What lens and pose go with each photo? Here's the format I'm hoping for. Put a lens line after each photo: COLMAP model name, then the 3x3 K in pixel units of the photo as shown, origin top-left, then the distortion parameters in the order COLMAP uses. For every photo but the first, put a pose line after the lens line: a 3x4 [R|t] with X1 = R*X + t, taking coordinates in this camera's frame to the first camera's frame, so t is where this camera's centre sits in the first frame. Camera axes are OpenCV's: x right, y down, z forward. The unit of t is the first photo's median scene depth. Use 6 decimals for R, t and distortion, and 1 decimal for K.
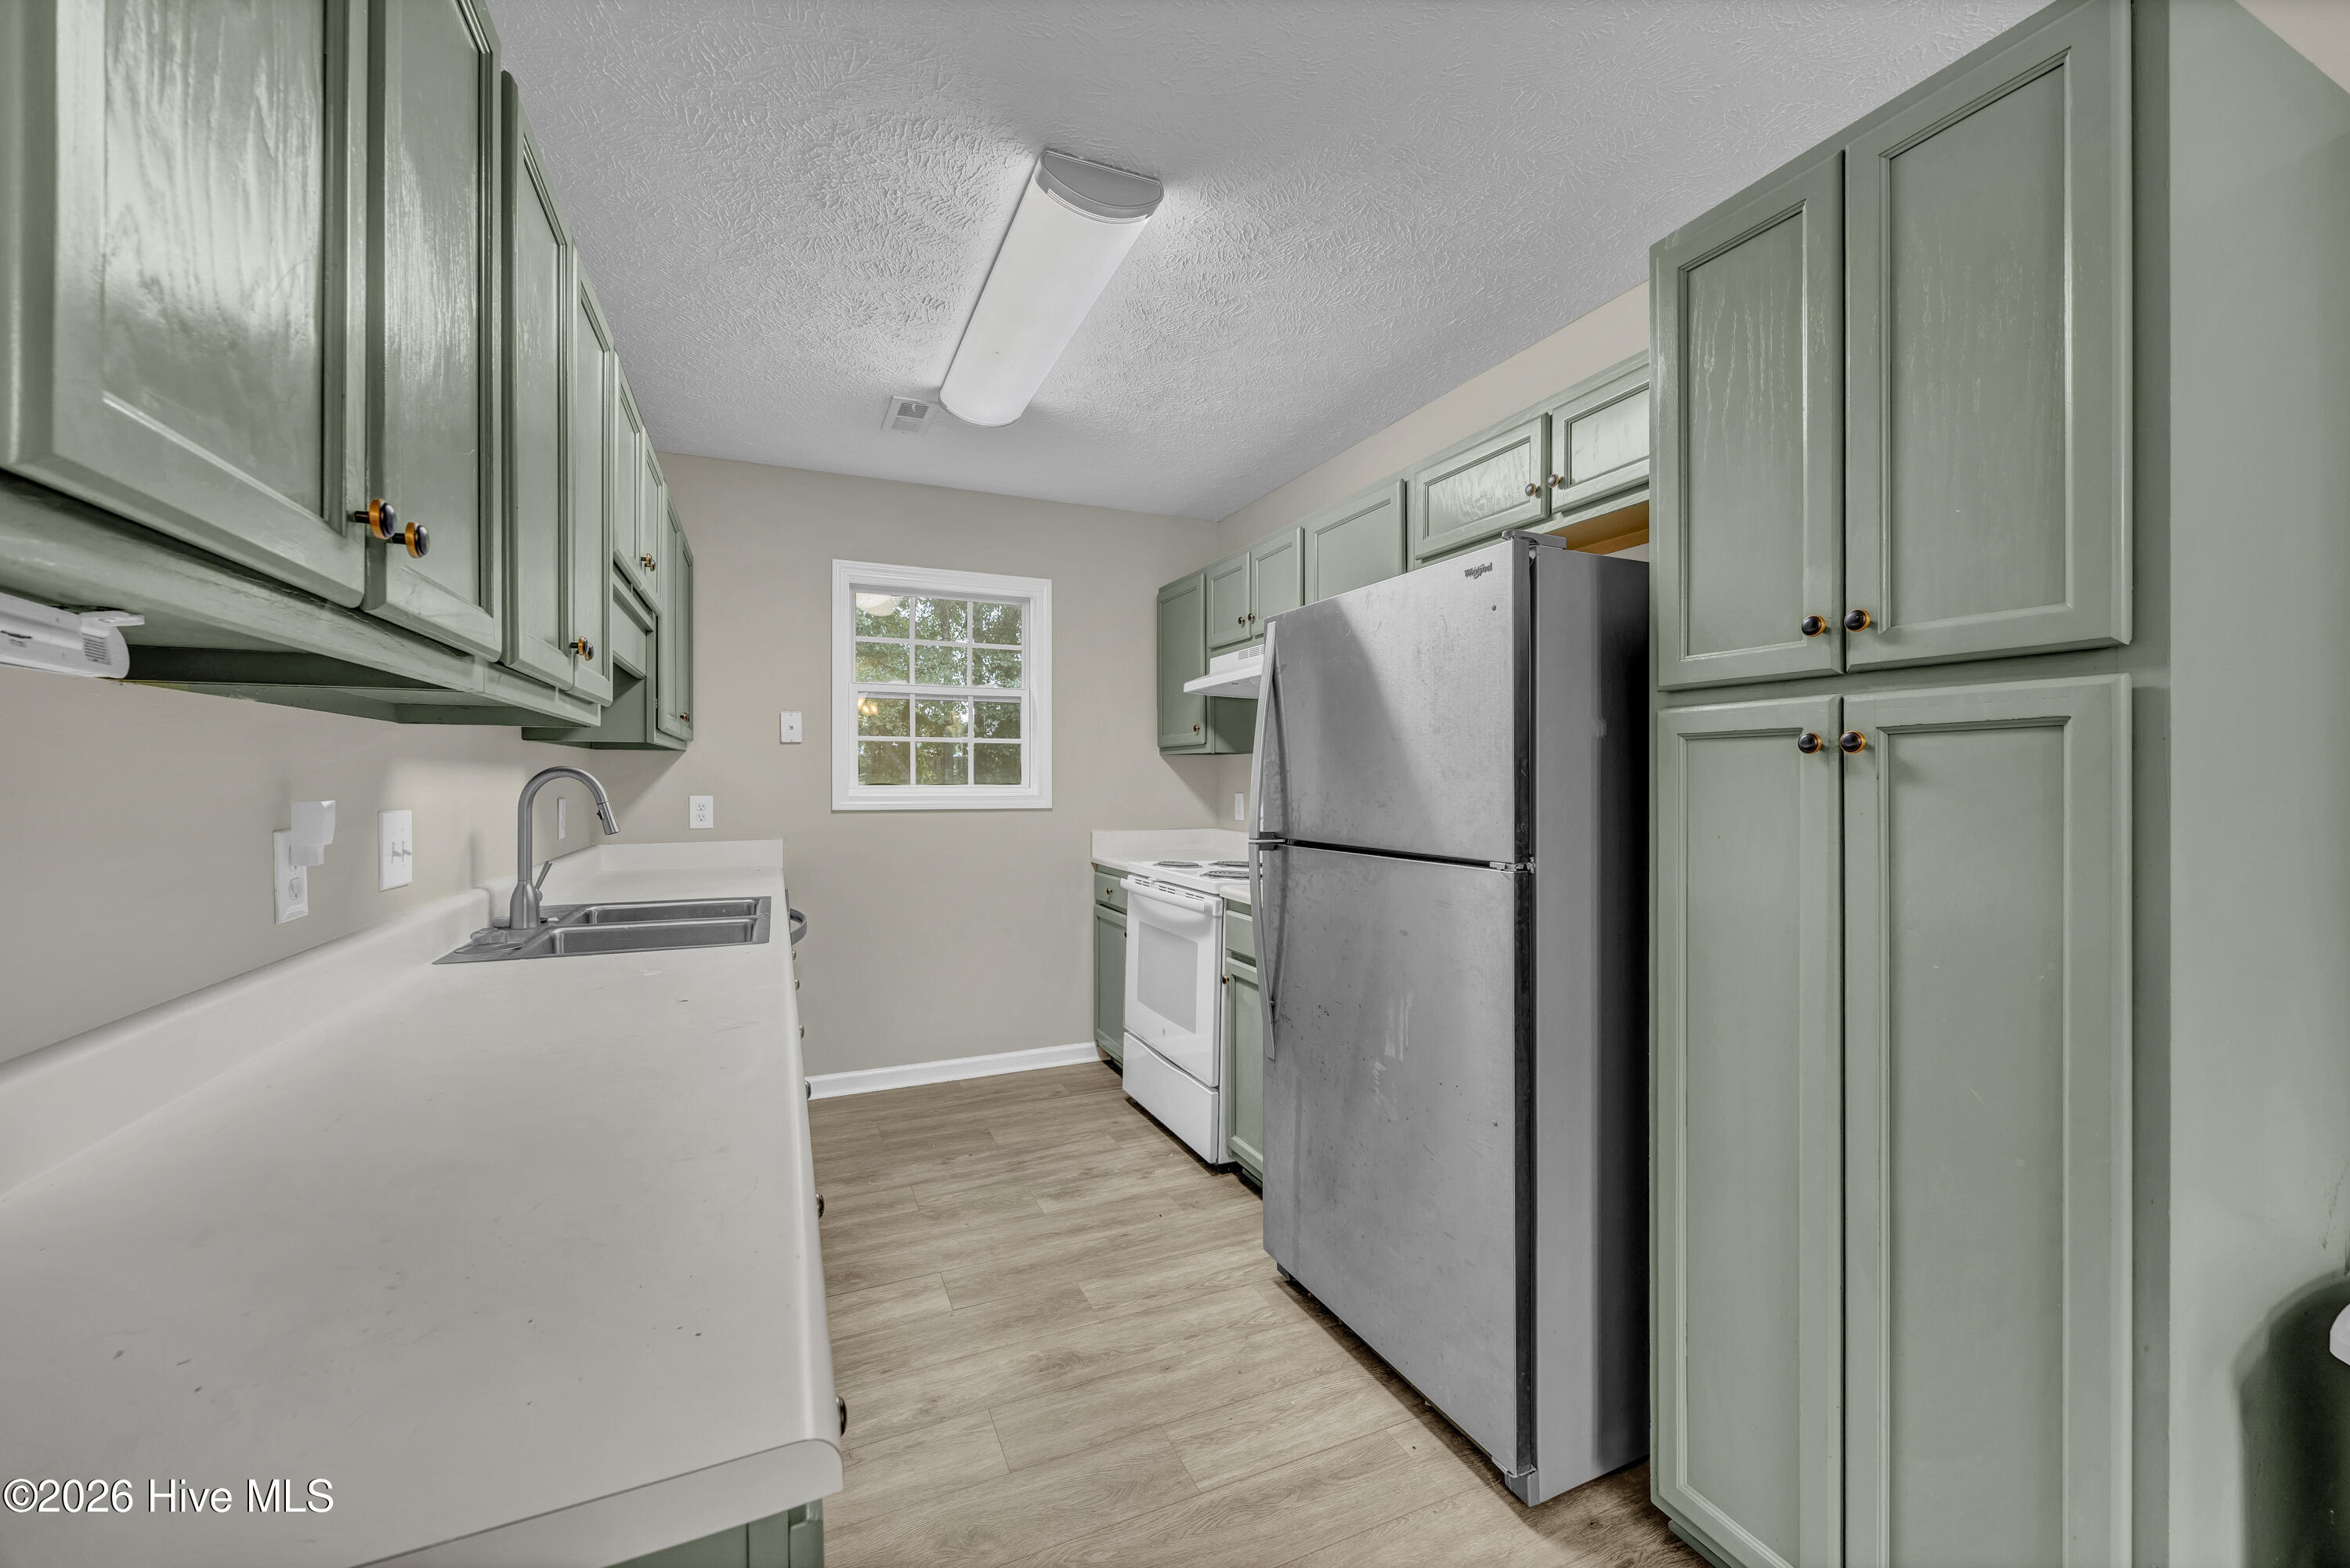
lens RADIAL K [[911.0, 0, 1196.1], [0, 911.0, 777.9], [0, 0, 1]] dist [-0.003490, 0.000796]
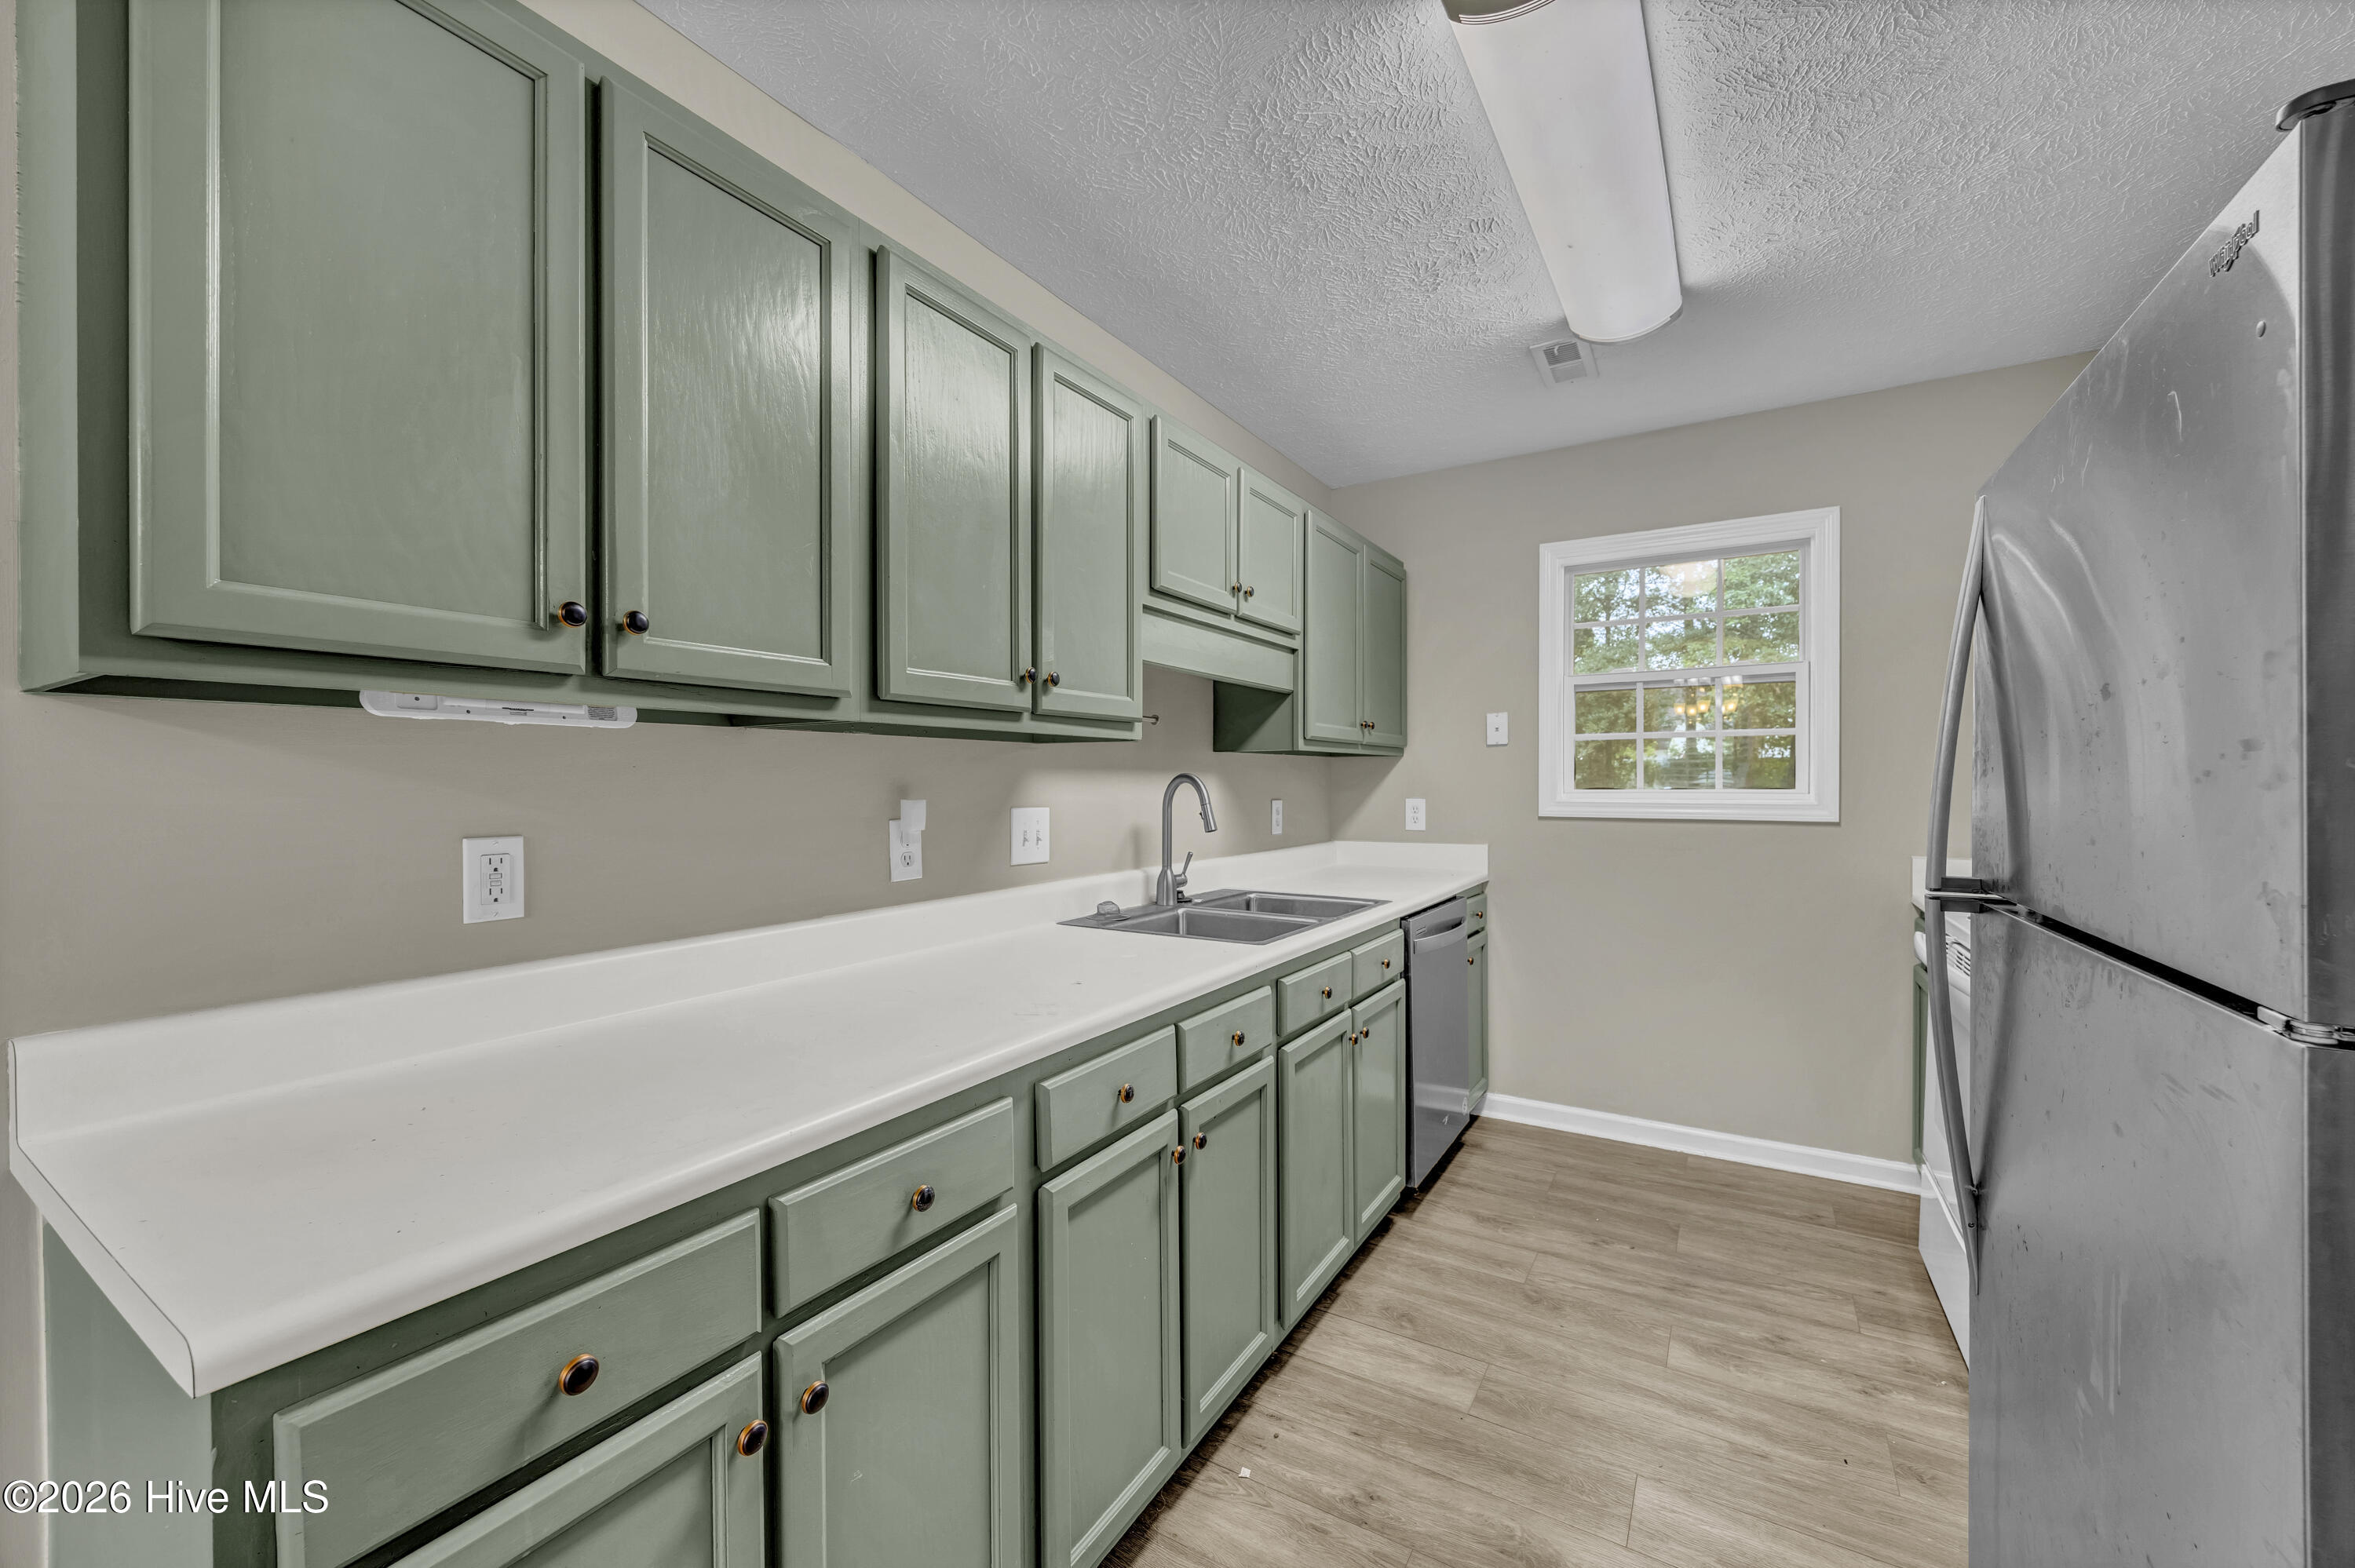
lens RADIAL K [[912.8, 0, 1185.3], [0, 912.8, 784.2], [0, 0, 1]] dist [-0.003490, 0.000796]
pose [[0.556176, -0.001516, -0.831063, 0.207570], [0.005394, 0.999984, 0.001786, -0.000975], [0.831047, -0.005476, 0.556175, 0.226154]]
